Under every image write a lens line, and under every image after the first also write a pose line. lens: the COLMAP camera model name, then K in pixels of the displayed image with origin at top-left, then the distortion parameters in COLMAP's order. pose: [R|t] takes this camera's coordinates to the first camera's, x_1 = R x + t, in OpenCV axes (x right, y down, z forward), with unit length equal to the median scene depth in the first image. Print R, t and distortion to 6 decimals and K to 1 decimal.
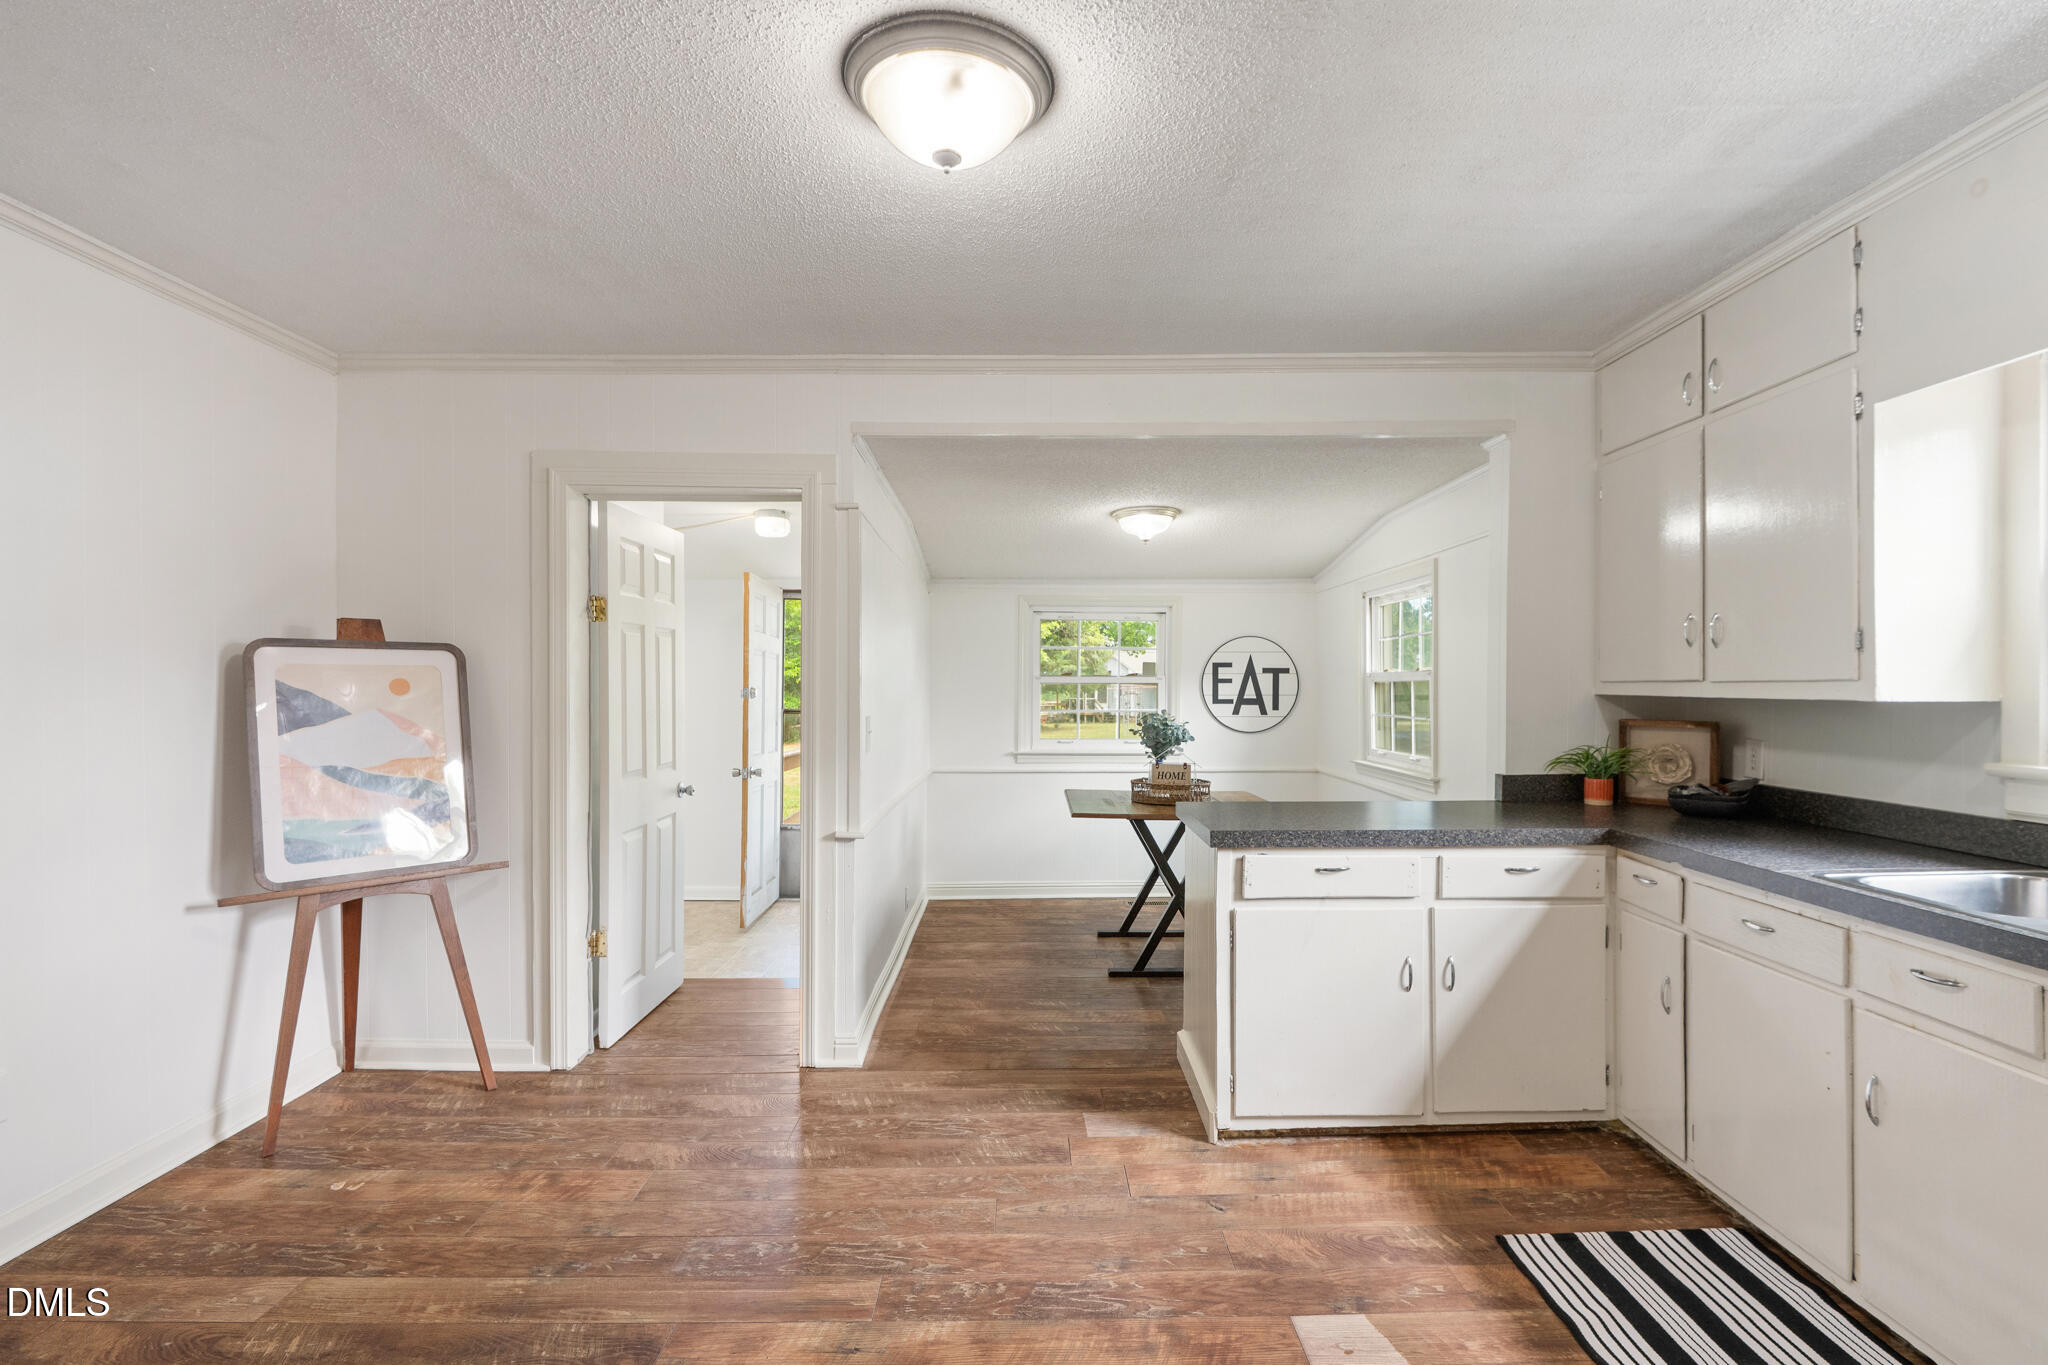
lens RADIAL K [[955.5, 0, 1035.3], [0, 955.5, 688.2], [0, 0, 1]] dist [0.001851, -0.001198]
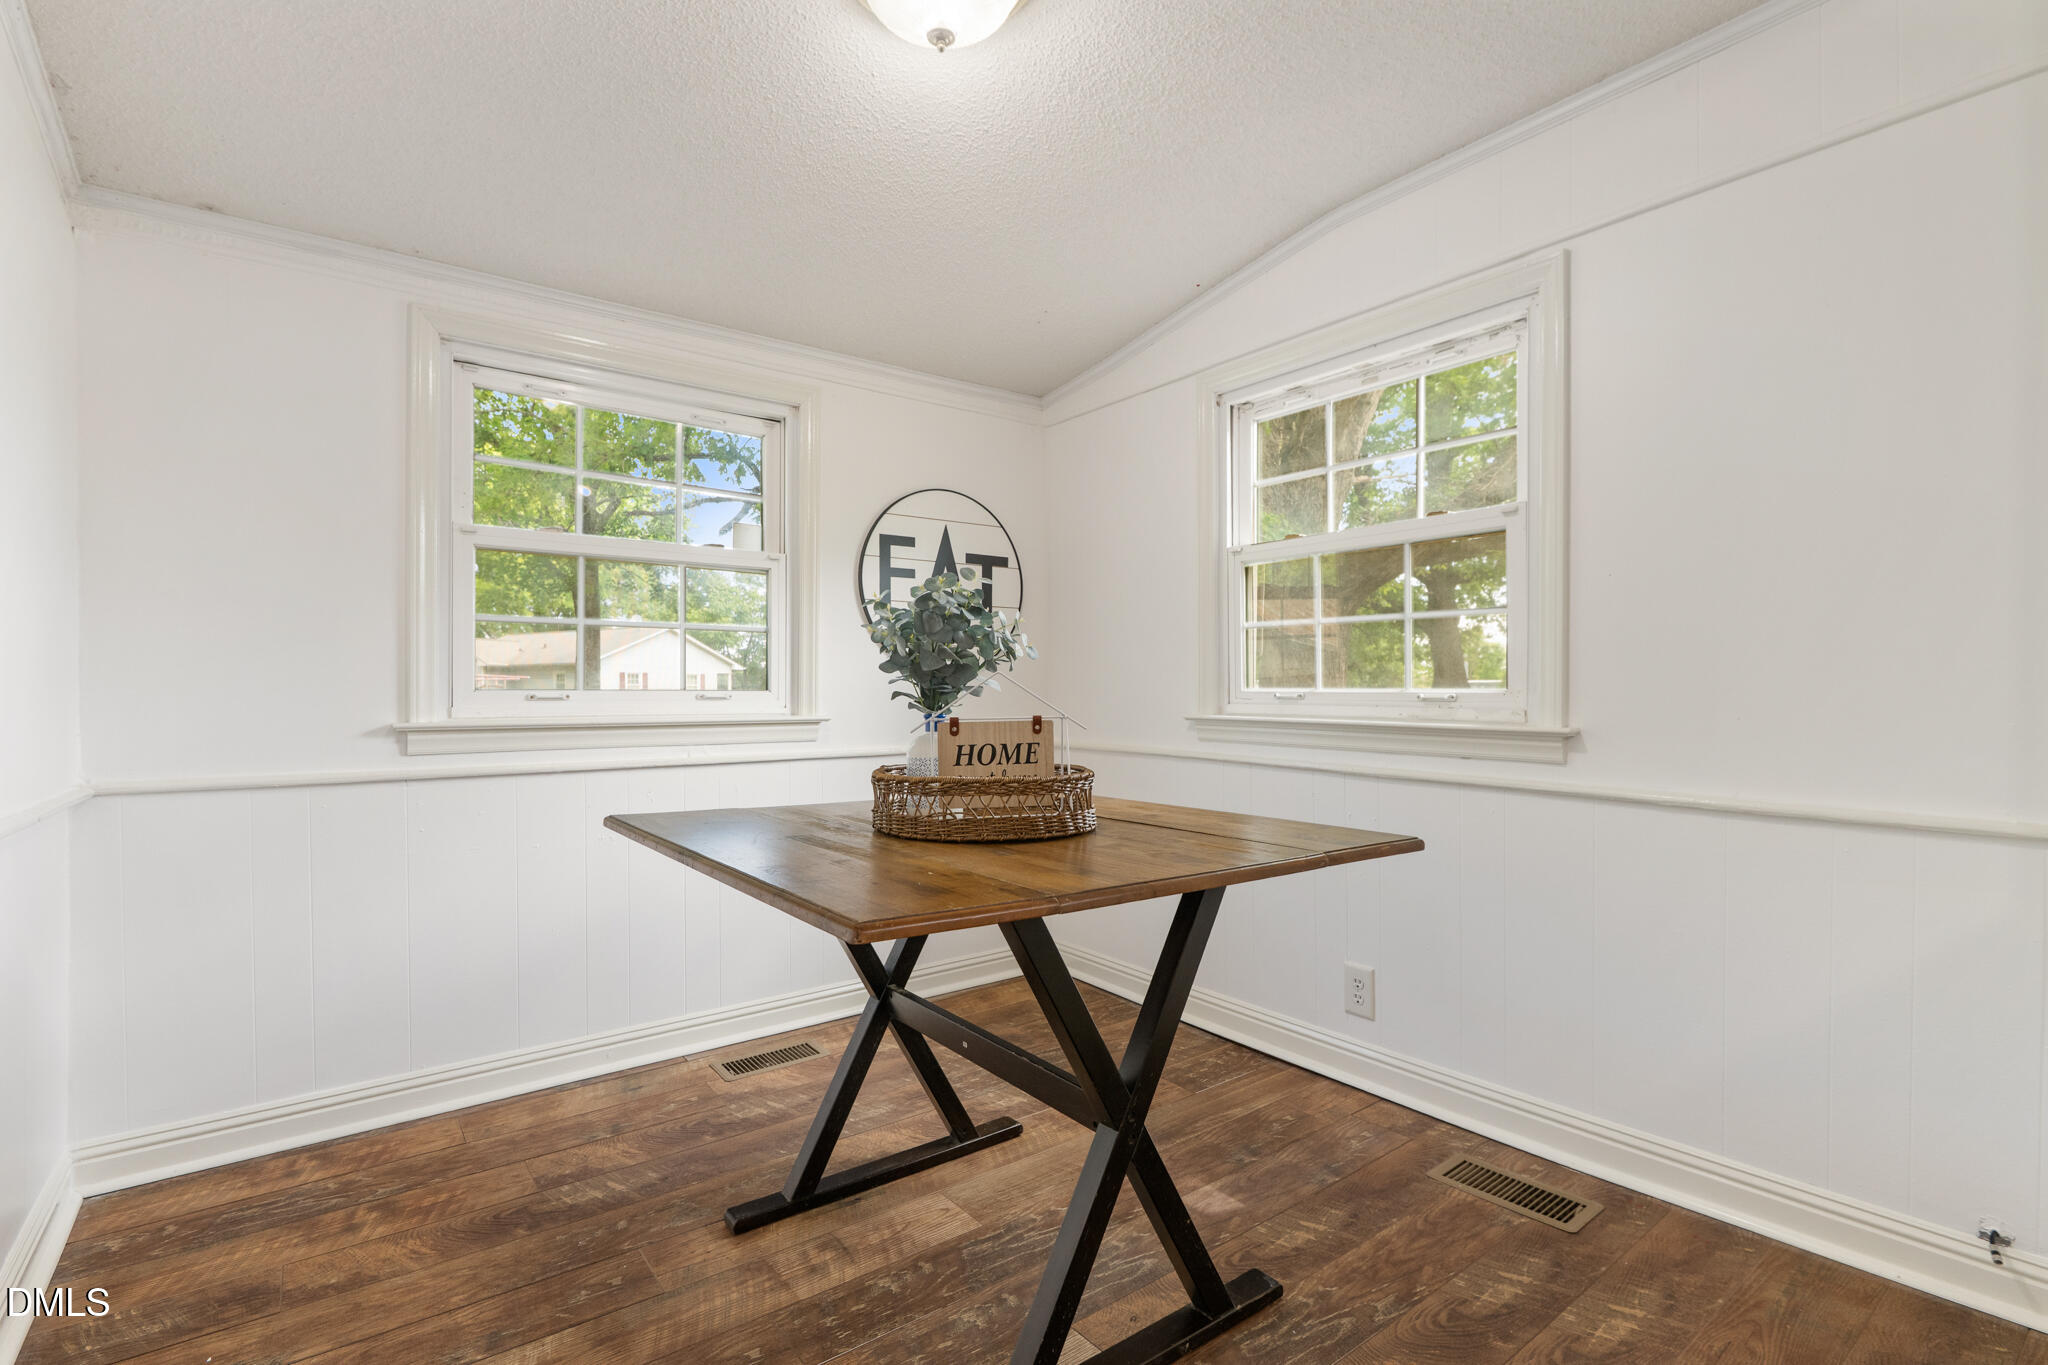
lens RADIAL K [[955.5, 0, 1035.3], [0, 955.5, 688.2], [0, 0, 1]] dist [0.001851, -0.001198]
pose [[0.806370, -0.002365, 0.591407, -0.086057], [0.000951, 0.999996, 0.002703, 0.104023], [-0.591411, -0.001617, 0.806369, 1.110391]]
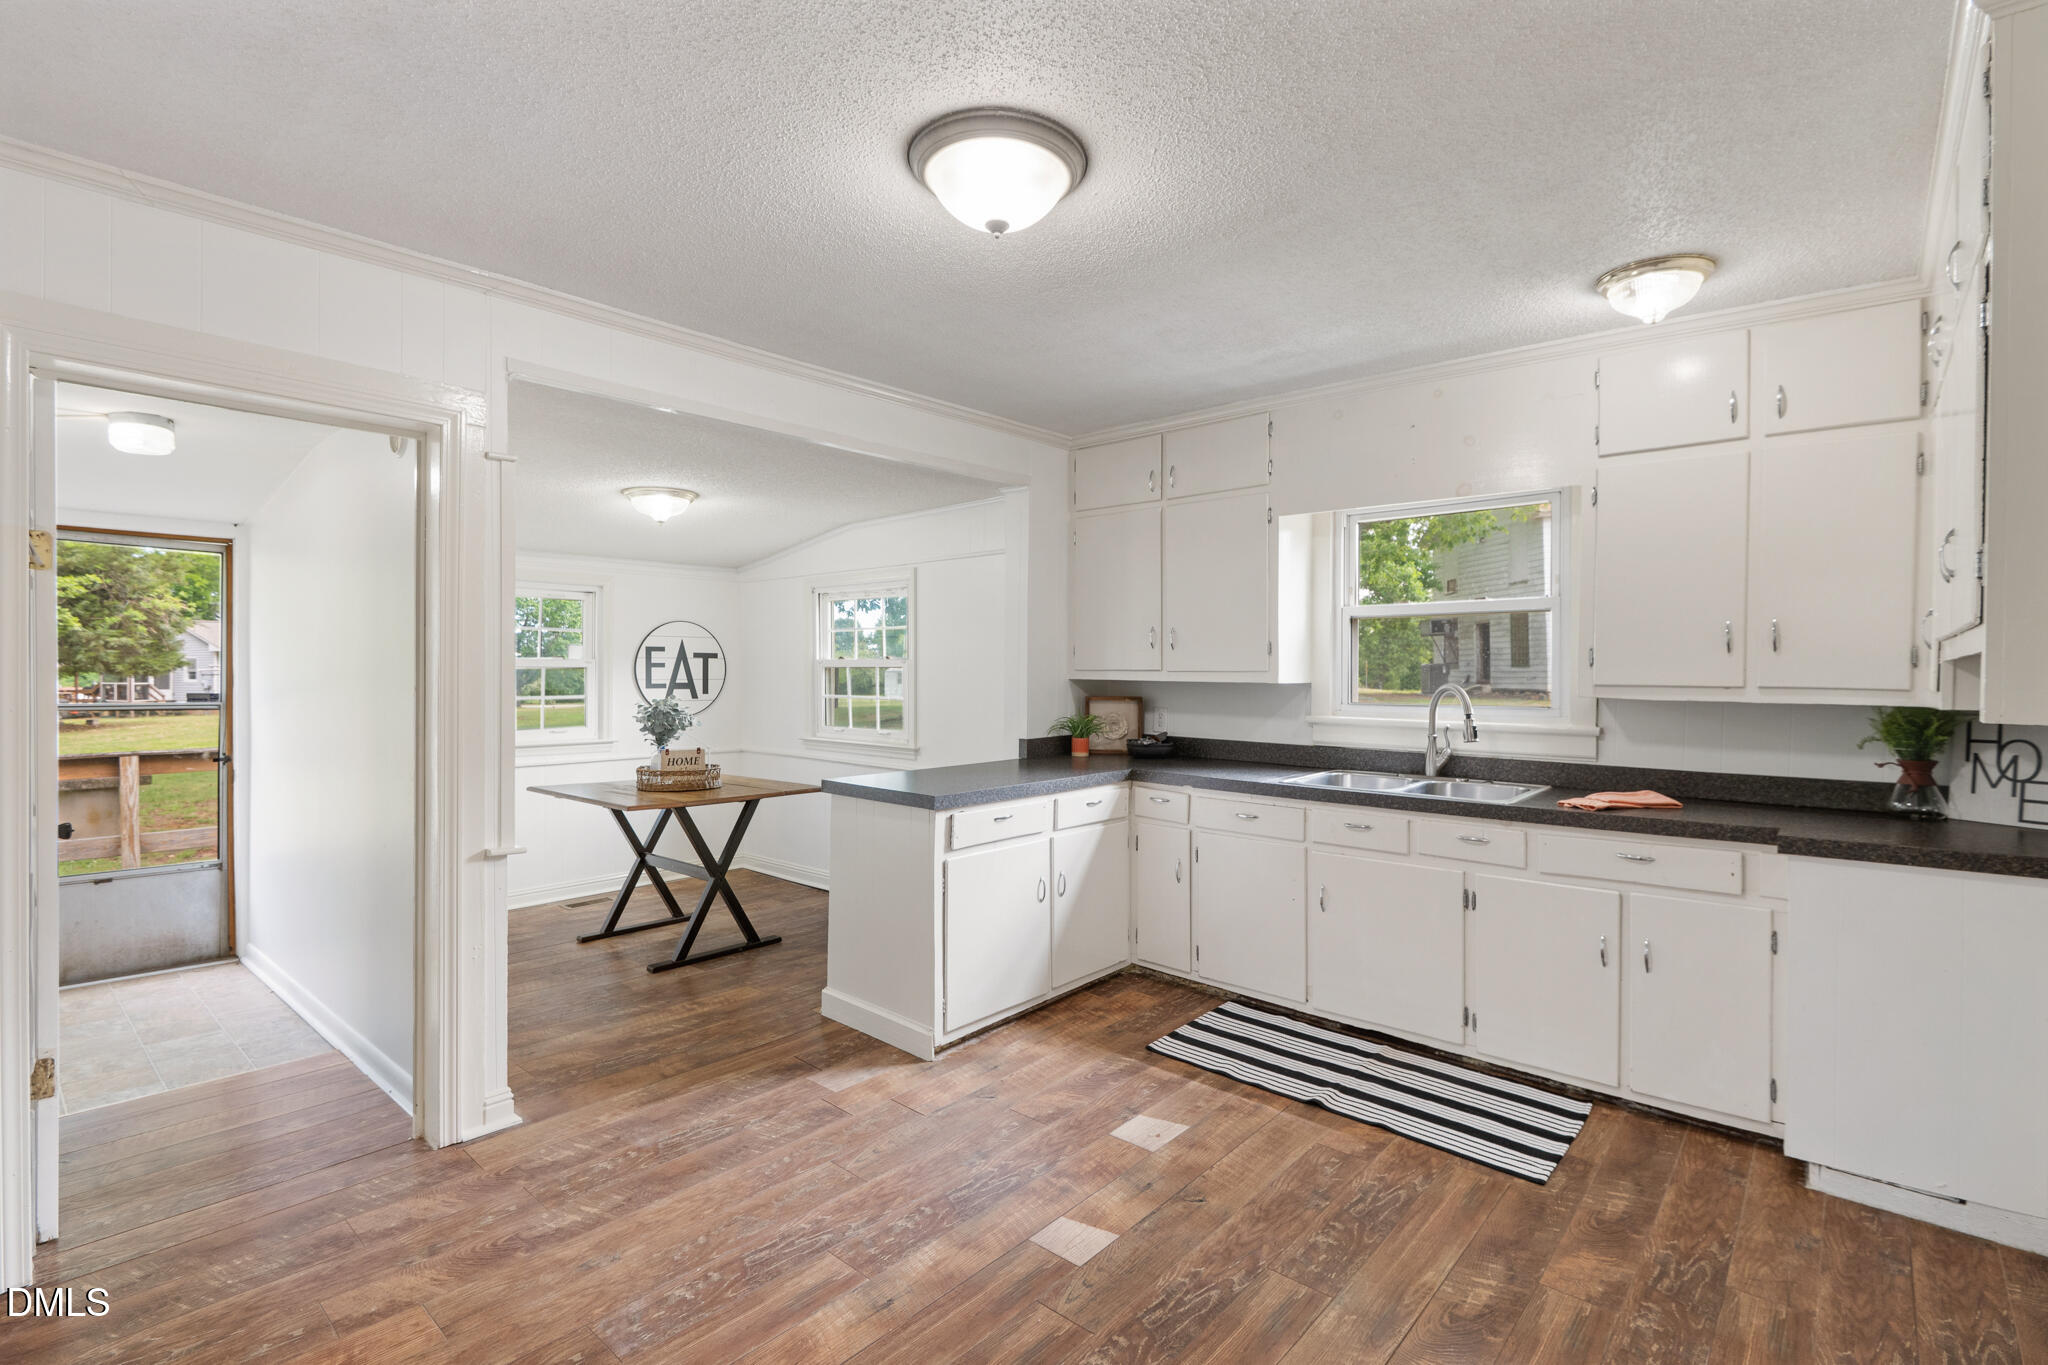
lens RADIAL K [[949.7, 0, 1024.7], [0, 949.7, 670.8], [0, 0, 1]] dist [0.002644, -0.007456]
pose [[0.673815, 0.002101, 0.738897, -0.547762], [-0.002781, 0.999996, -0.000307, -0.005264], [-0.738895, -0.001848, 0.673818, 0.112756]]
